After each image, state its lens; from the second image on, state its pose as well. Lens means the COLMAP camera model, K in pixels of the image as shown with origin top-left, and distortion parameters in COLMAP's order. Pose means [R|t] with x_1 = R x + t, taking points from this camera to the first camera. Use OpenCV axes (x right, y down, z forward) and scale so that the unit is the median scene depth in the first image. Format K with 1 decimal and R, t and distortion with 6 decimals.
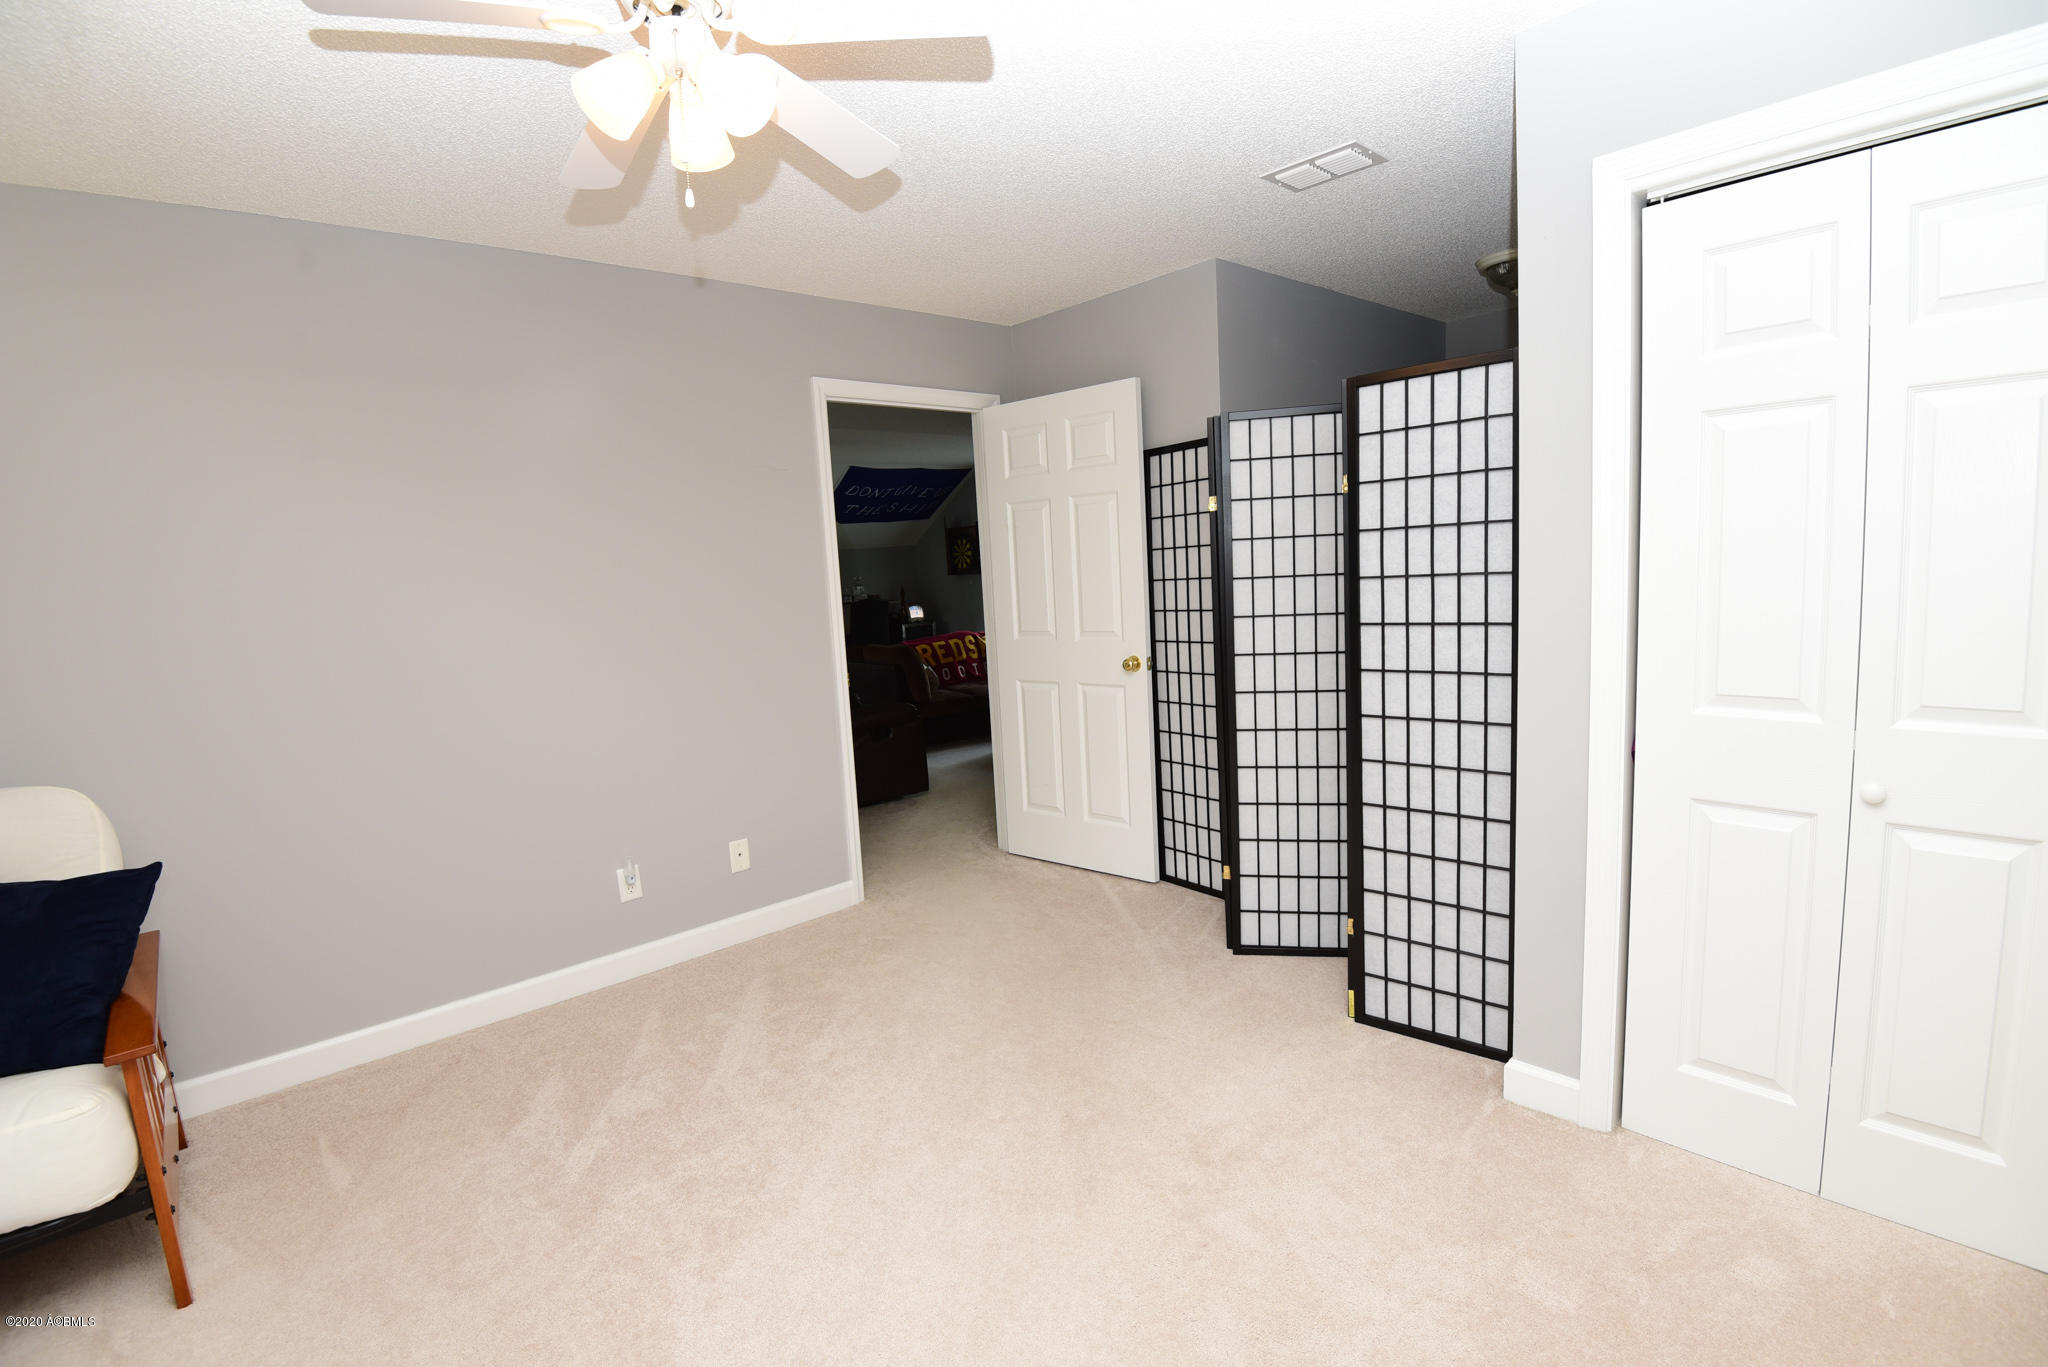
lens RADIAL K [[957.4, 0, 1025.0], [0, 957.4, 680.7], [0, 0, 1]] dist [-0.000443, -0.000235]
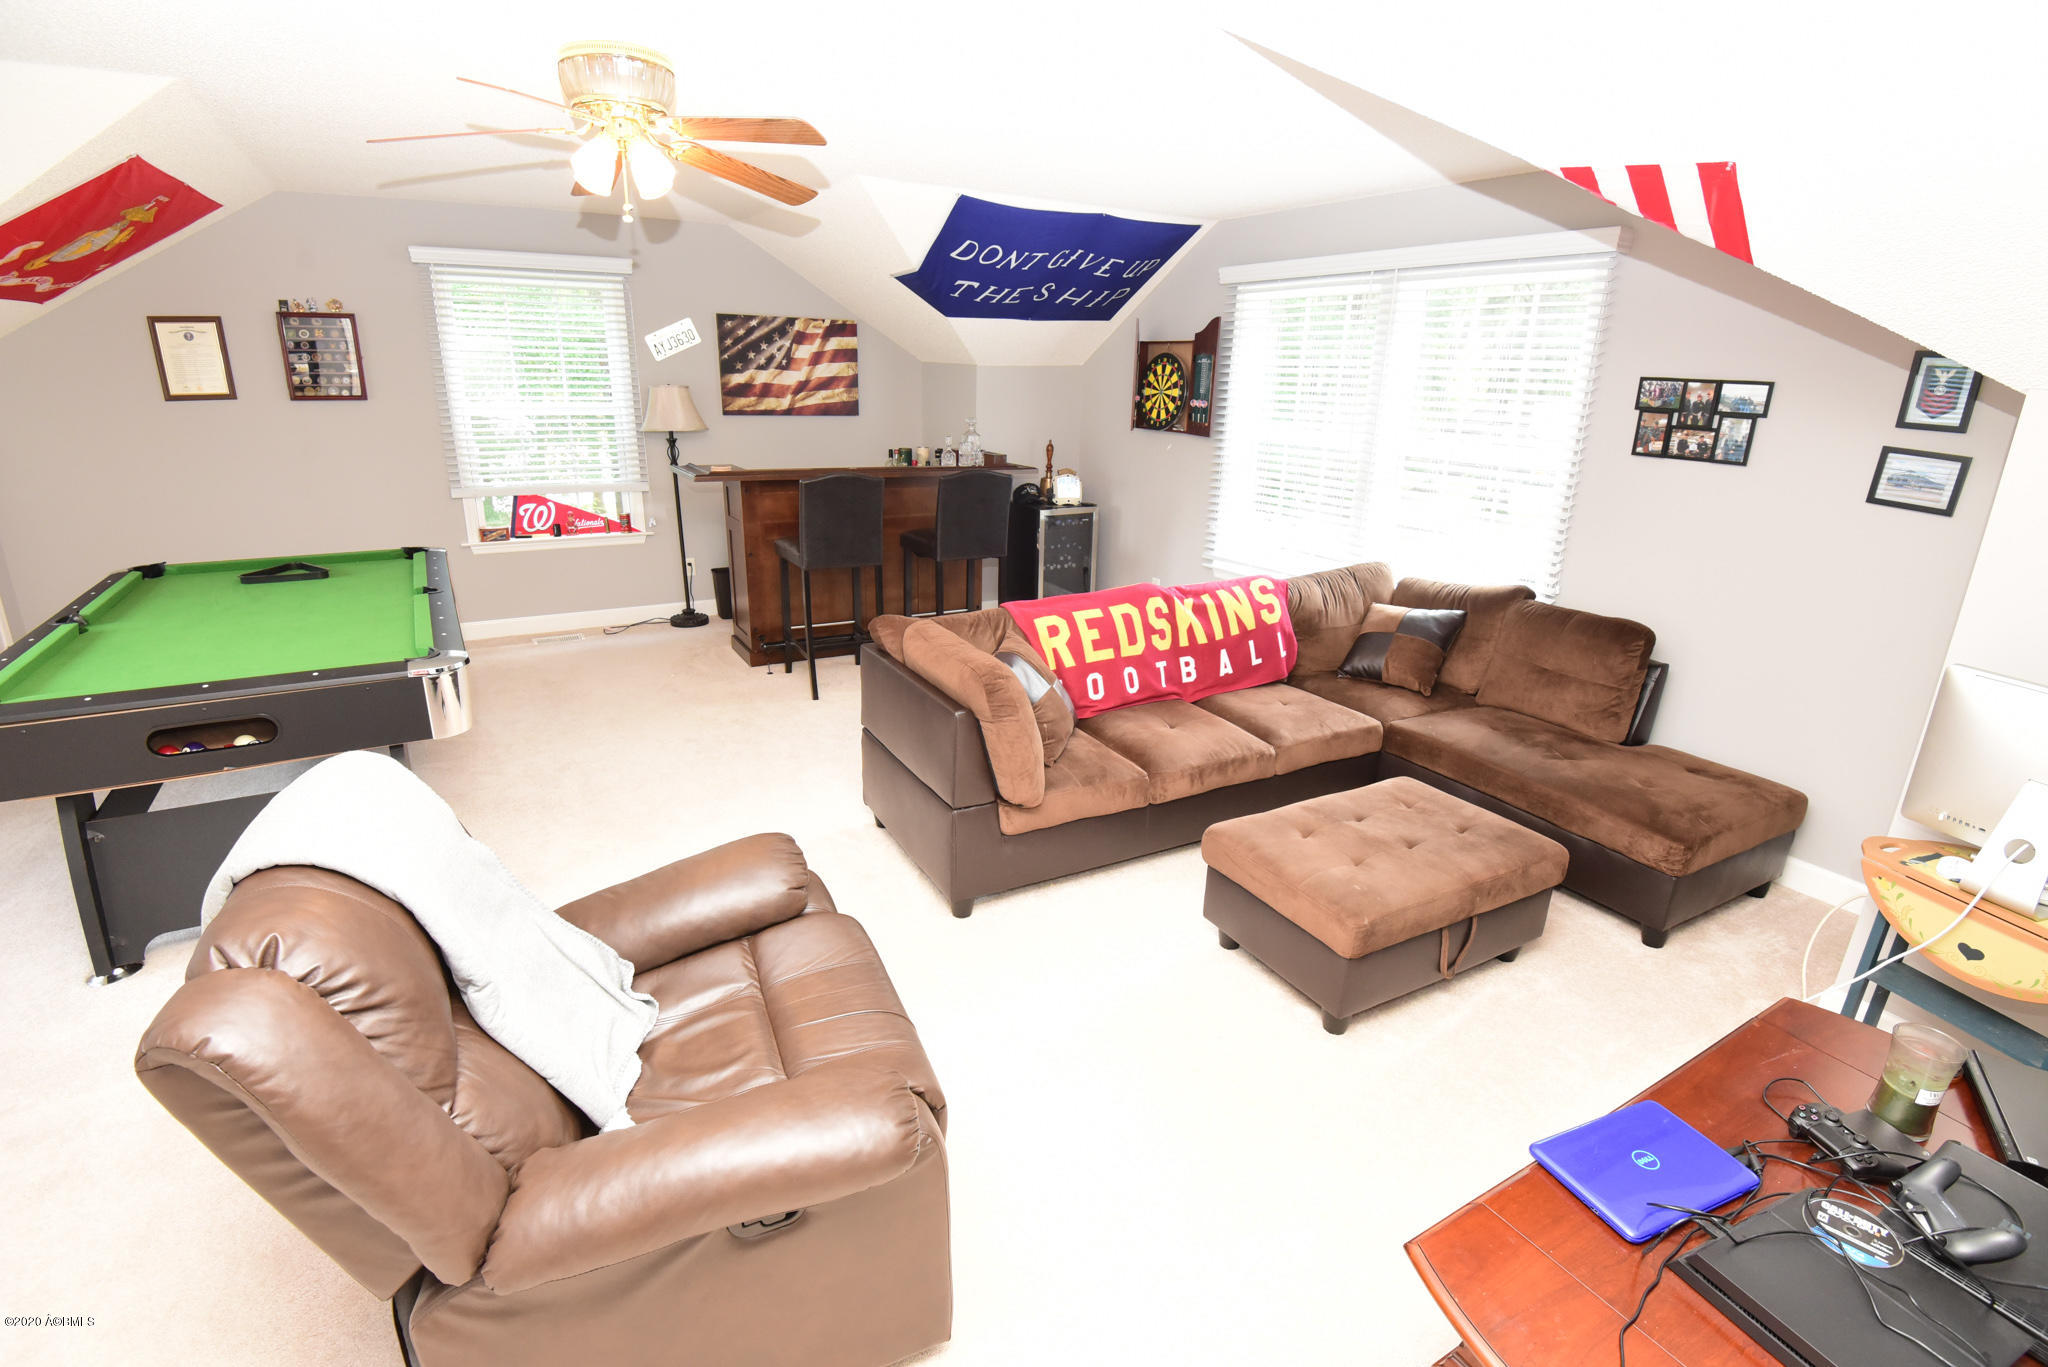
lens RADIAL K [[957.4, 0, 1026.8], [0, 957.4, 686.8], [0, 0, 1]] dist [-0.000443, -0.000235]
pose [[0.978372, 0.138301, -0.153822, -0.043282], [-0.104473, 0.972190, 0.209602, -0.096182], [0.178532, -0.188998, 0.965612, 0.543951]]
